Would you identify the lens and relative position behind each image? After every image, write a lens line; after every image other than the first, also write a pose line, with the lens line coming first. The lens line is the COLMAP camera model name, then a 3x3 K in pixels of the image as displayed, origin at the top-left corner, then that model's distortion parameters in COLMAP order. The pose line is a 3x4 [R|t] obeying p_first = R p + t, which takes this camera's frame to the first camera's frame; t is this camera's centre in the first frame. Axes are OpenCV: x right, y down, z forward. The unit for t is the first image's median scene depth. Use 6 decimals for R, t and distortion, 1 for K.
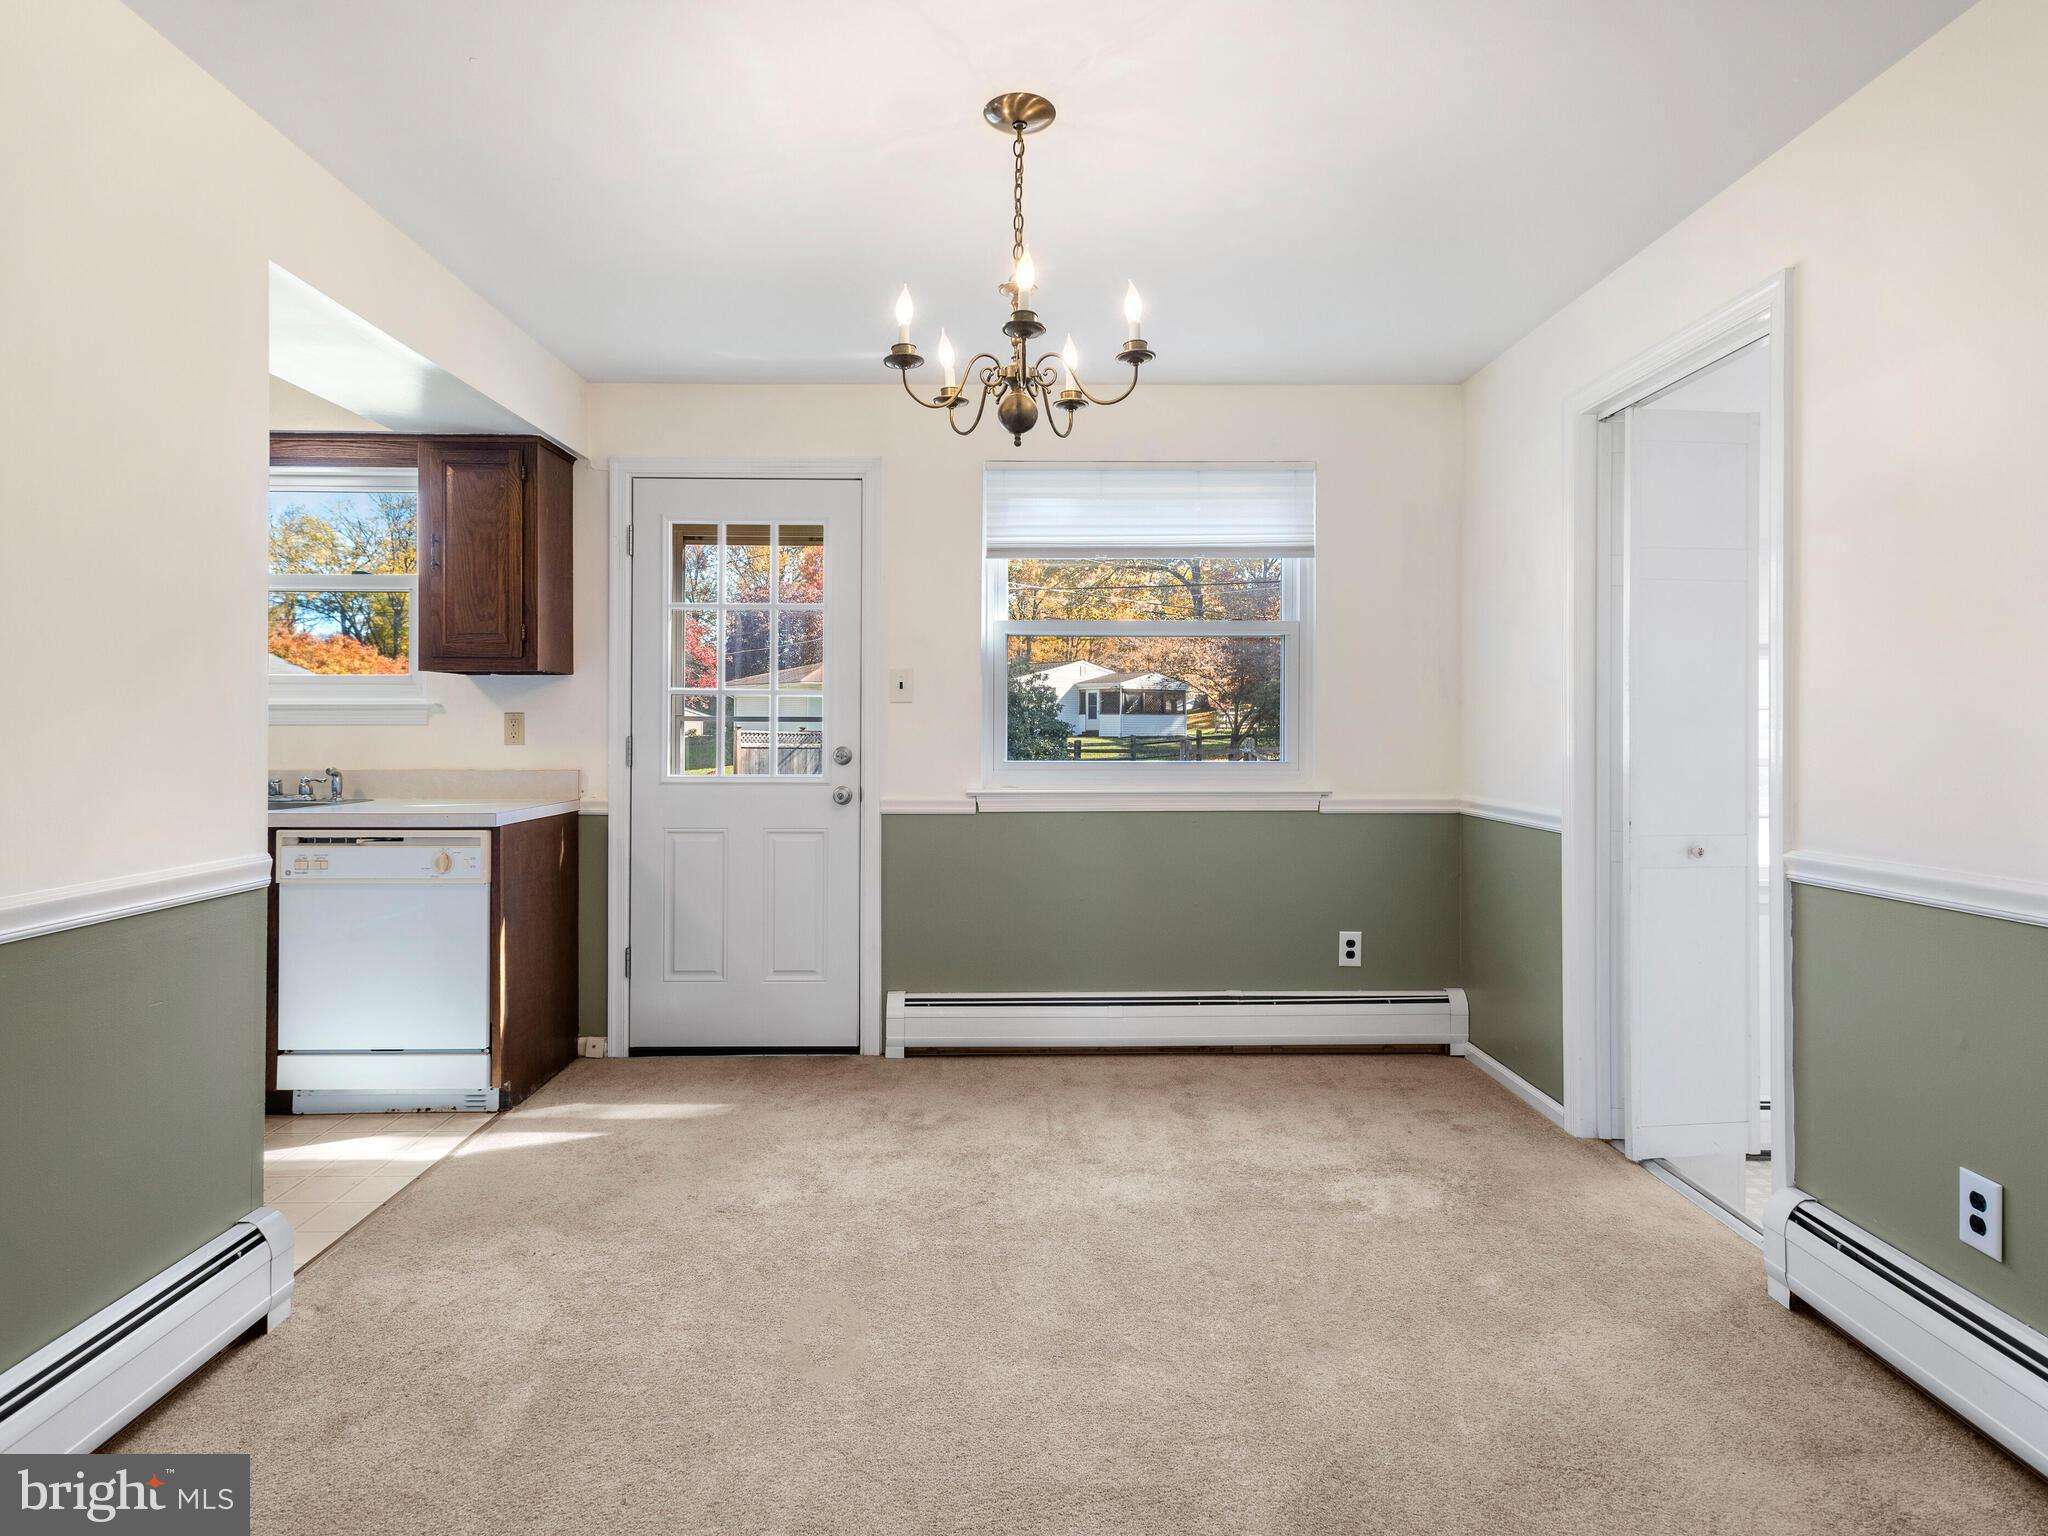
lens RADIAL K [[1104.2, 0, 1027.2], [0, 1104.2, 724.7], [0, 0, 1]] dist [0.016948, -0.001631]
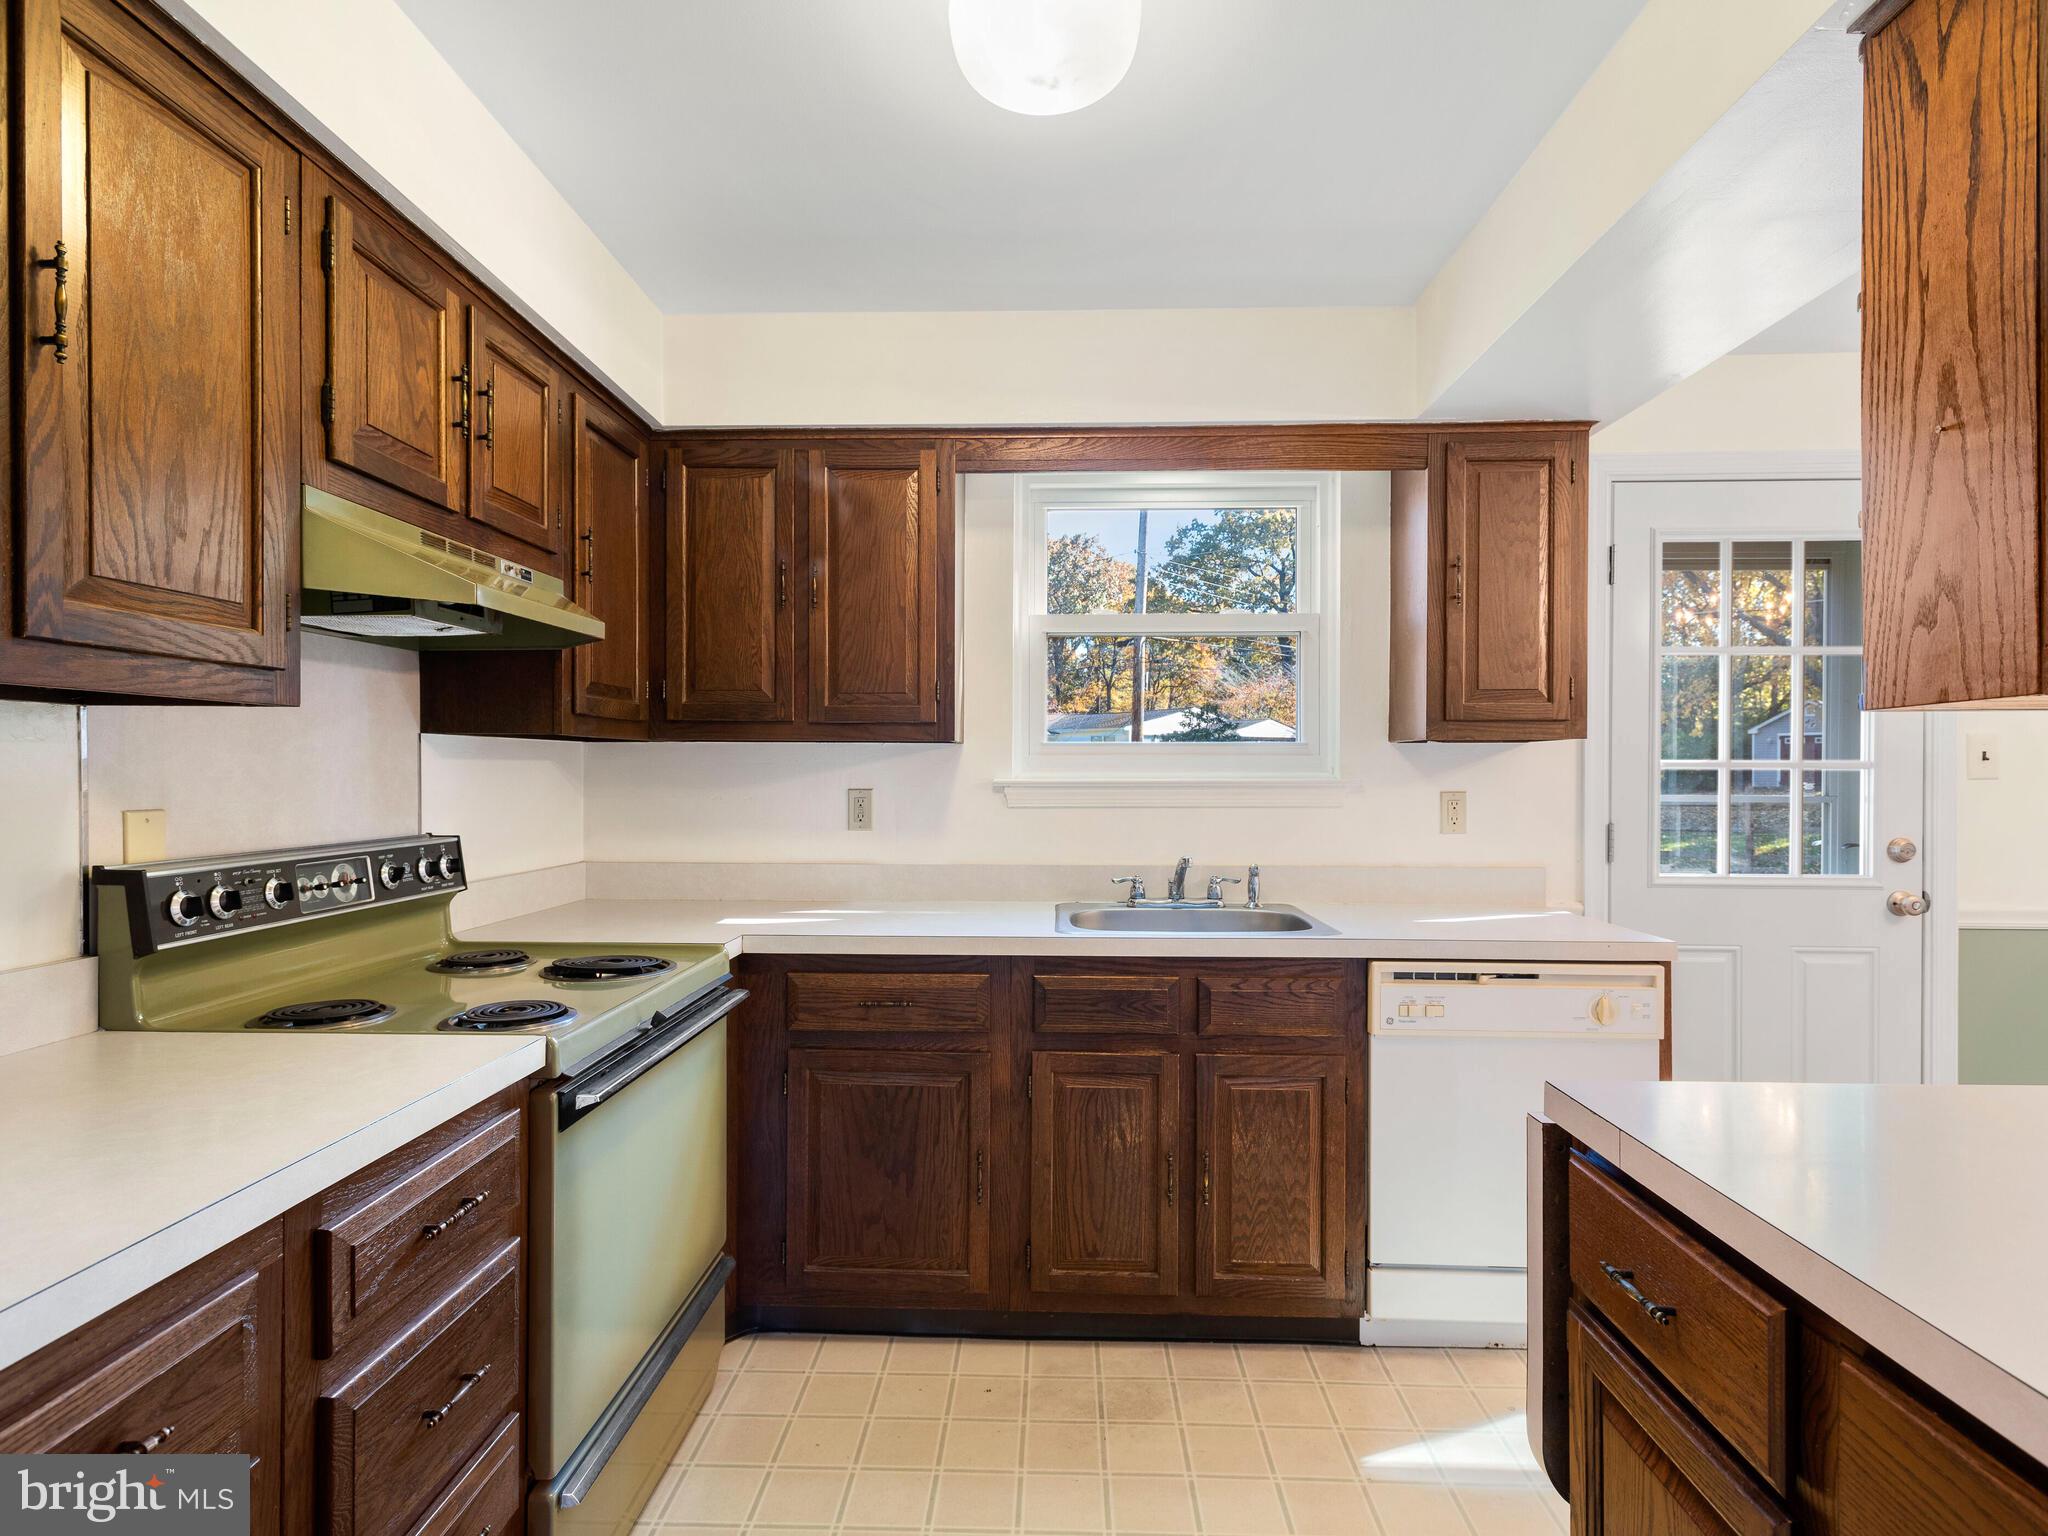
lens RADIAL K [[1083.8, 0, 1026.5], [0, 1083.8, 779.2], [0, 0, 1]] dist [0.014489, -0.001561]
pose [[0.998729, 0.001431, -0.050389, -0.790943], [-0.001191, 0.999988, 0.004797, -0.025223], [0.050395, -0.004731, 0.998718, 0.257779]]
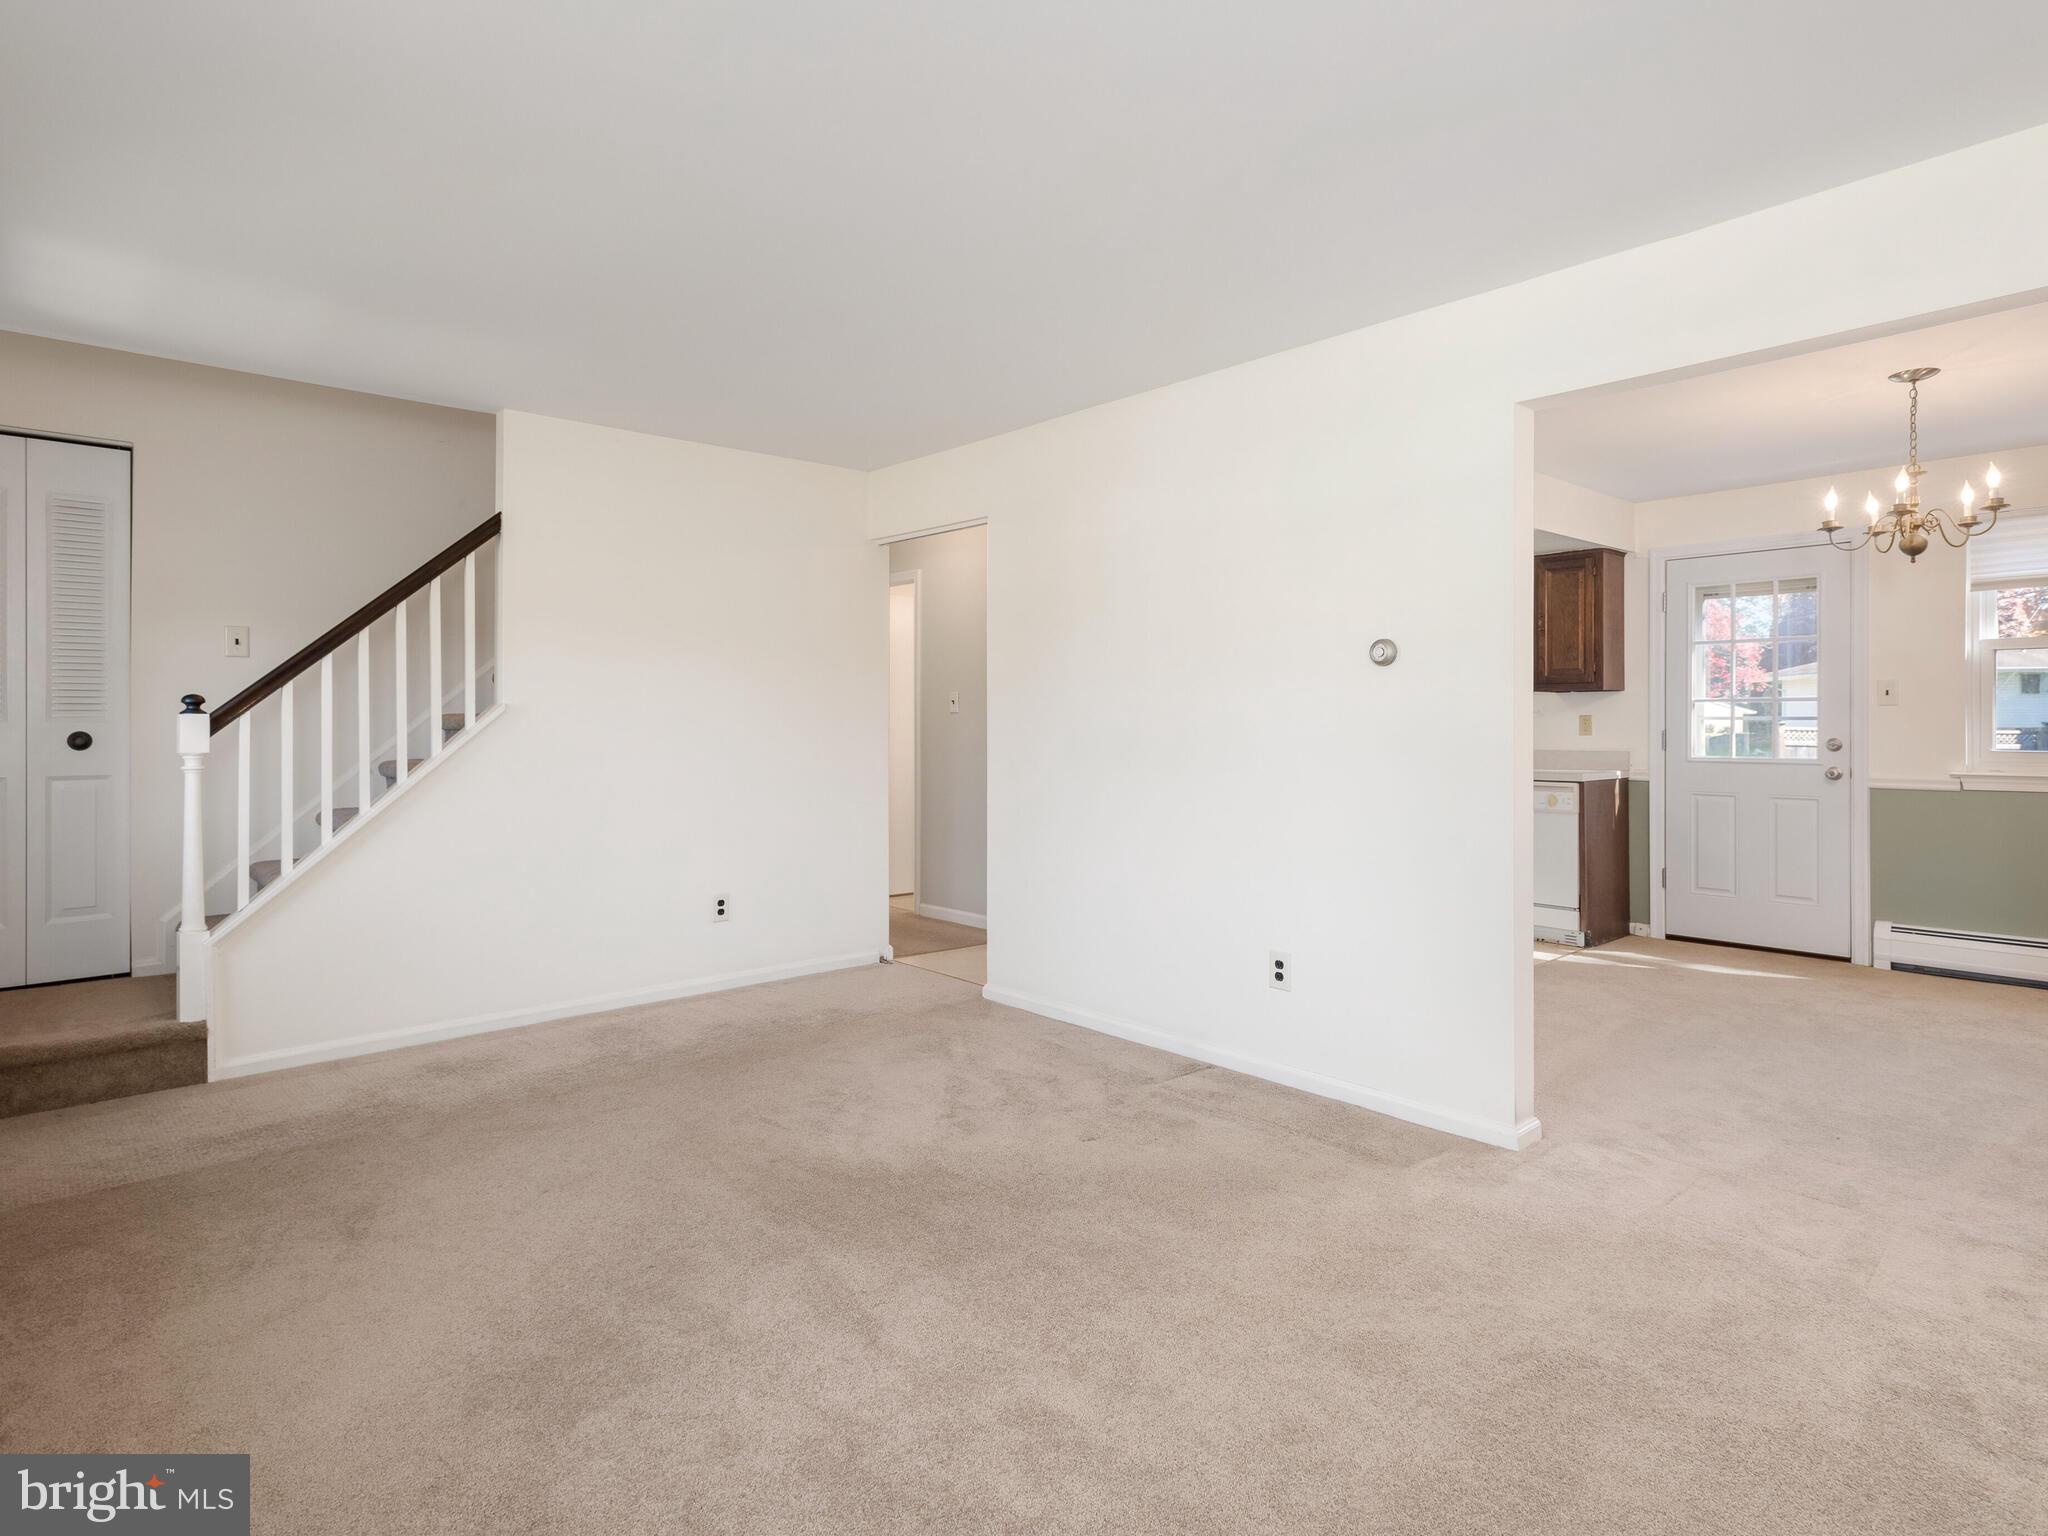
lens RADIAL K [[1104.2, 0, 1027.2], [0, 1104.2, 724.7], [0, 0, 1]] dist [0.016948, -0.001631]
pose [[0.655190, -0.002847, -0.755459, 0.245713], [0.002740, 0.999995, -0.001393, 0.002414], [0.755459, -0.001158, 0.655194, -0.739384]]
